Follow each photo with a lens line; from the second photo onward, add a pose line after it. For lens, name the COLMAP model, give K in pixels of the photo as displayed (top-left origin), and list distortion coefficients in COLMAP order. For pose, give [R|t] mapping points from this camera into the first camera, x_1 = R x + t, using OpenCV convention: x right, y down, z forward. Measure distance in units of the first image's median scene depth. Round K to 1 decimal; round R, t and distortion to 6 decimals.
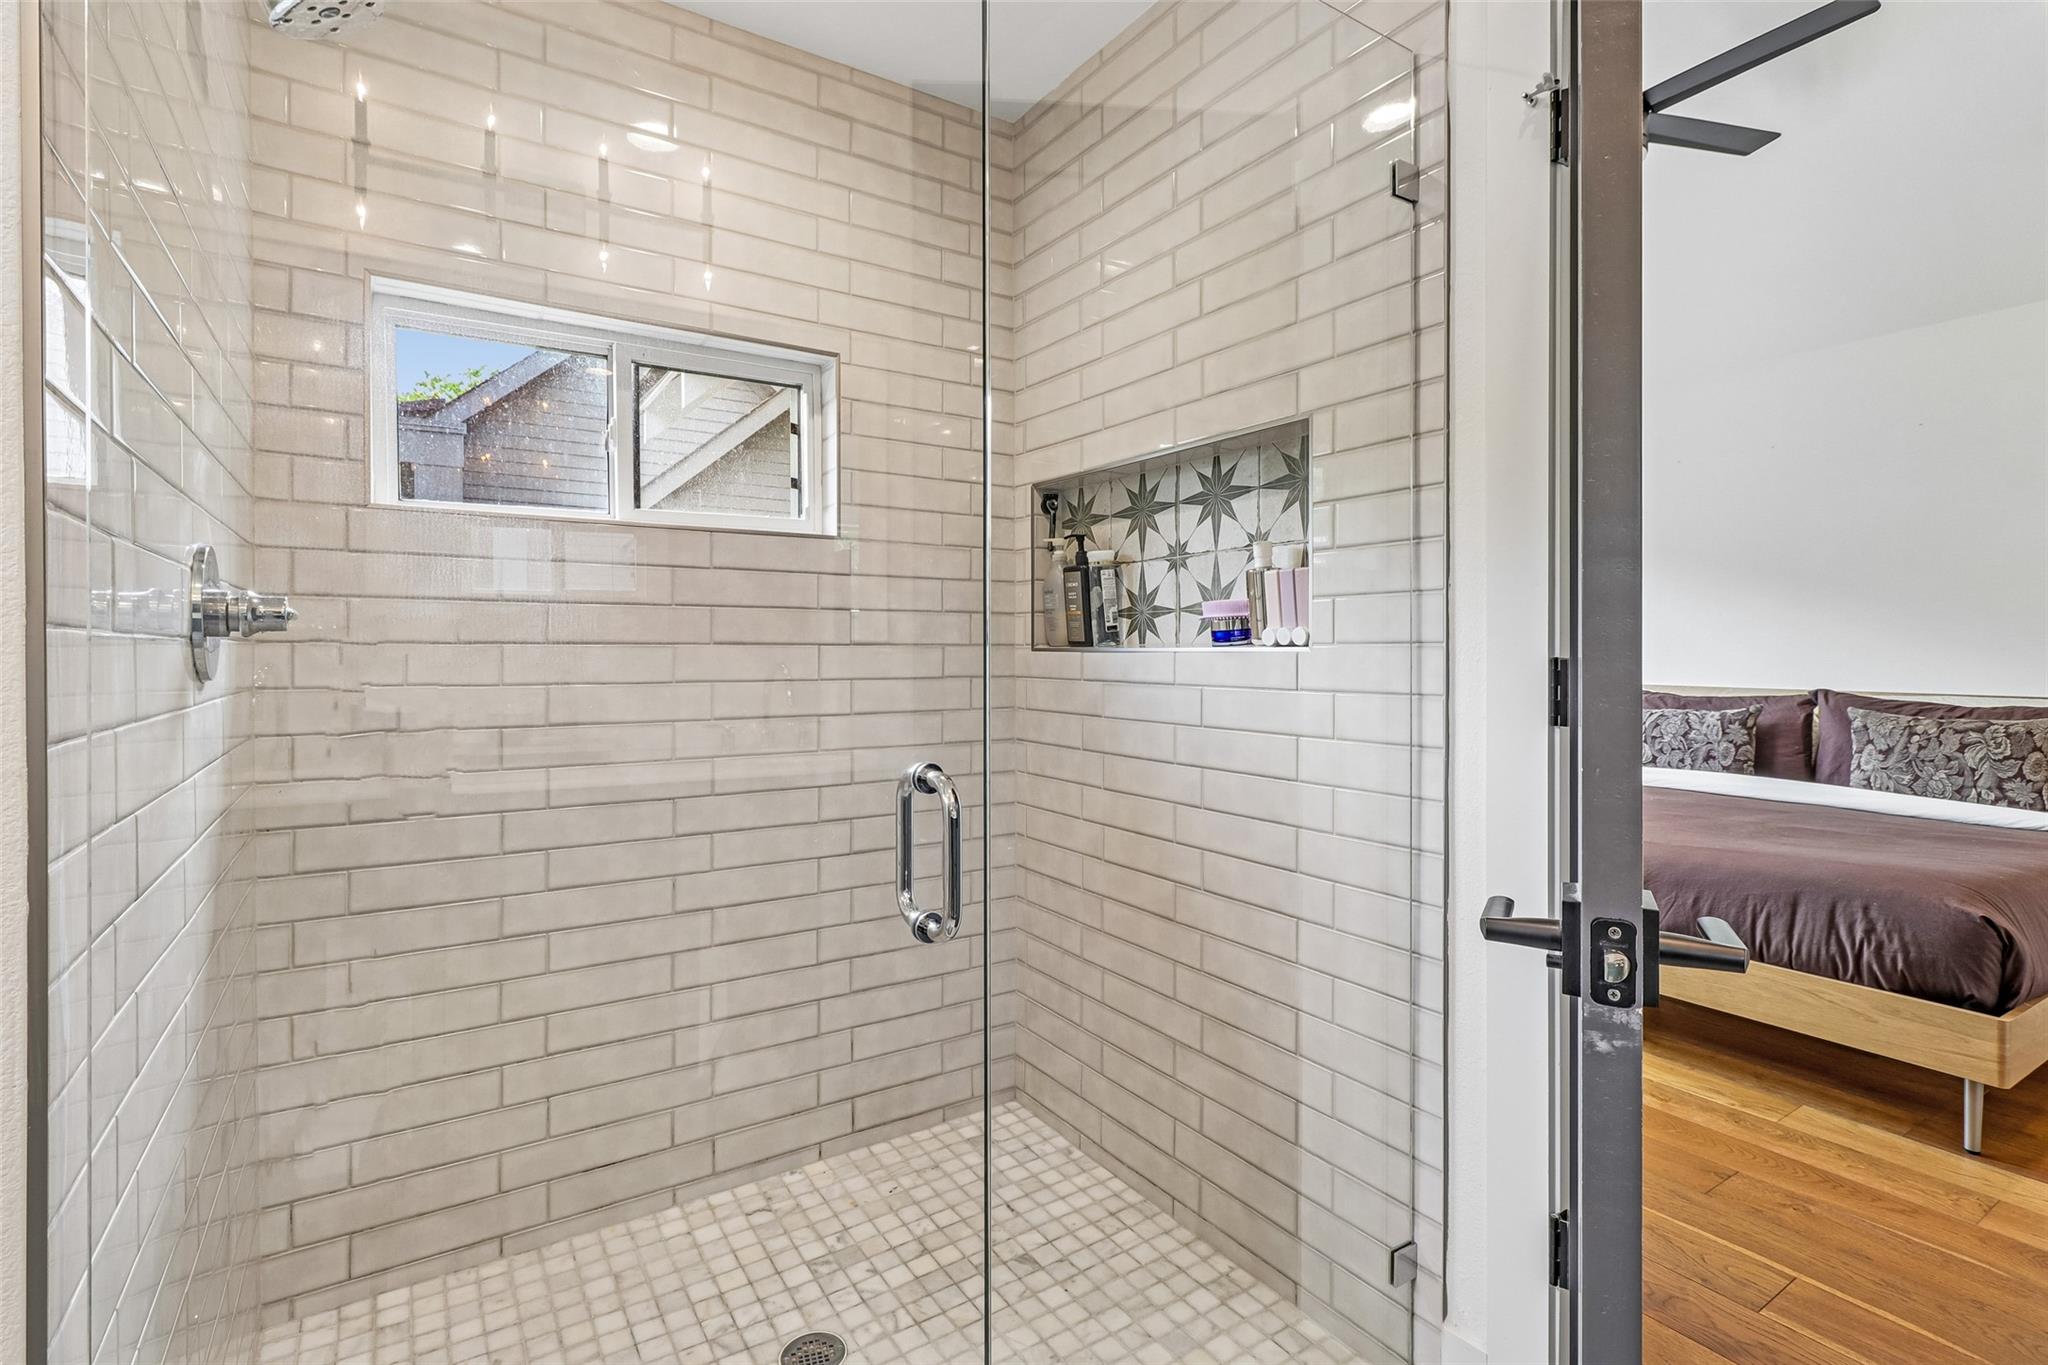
lens RADIAL K [[973.8, 0, 1023.8], [0, 973.8, 665.4], [0, 0, 1]] dist [0.007250, -0.002706]
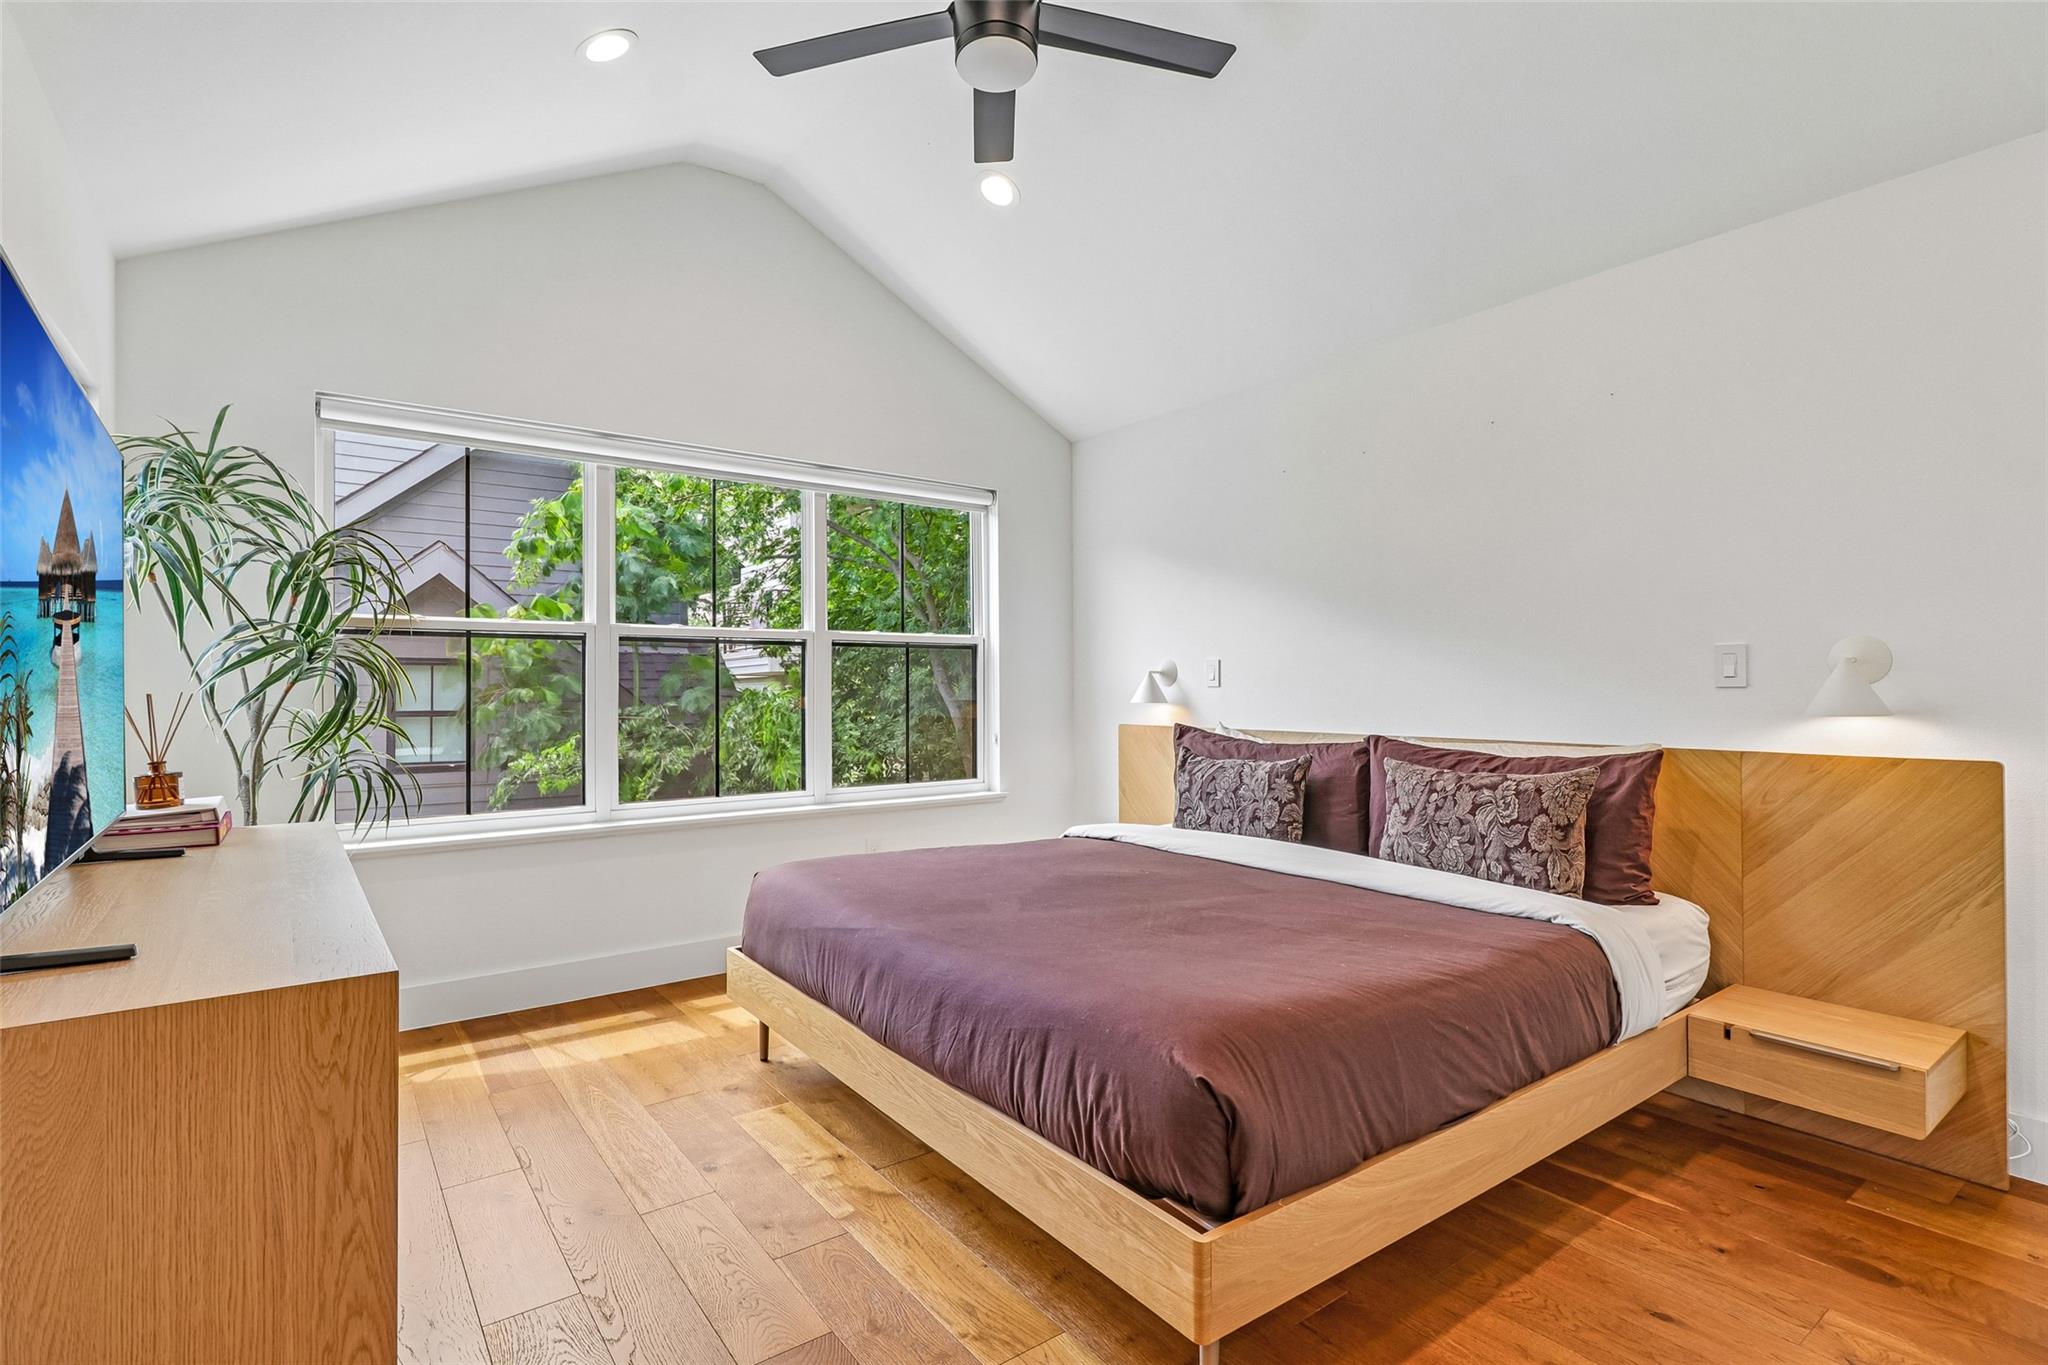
lens RADIAL K [[973.8, 0, 1022.2], [0, 973.8, 685.7], [0, 0, 1]] dist [0.007250, -0.002706]
pose [[0.999006, -0.005765, 0.044206, 0.541921], [0.006718, 0.999747, -0.021450, -0.001921], [-0.044071, 0.021726, 0.998792, 0.210642]]
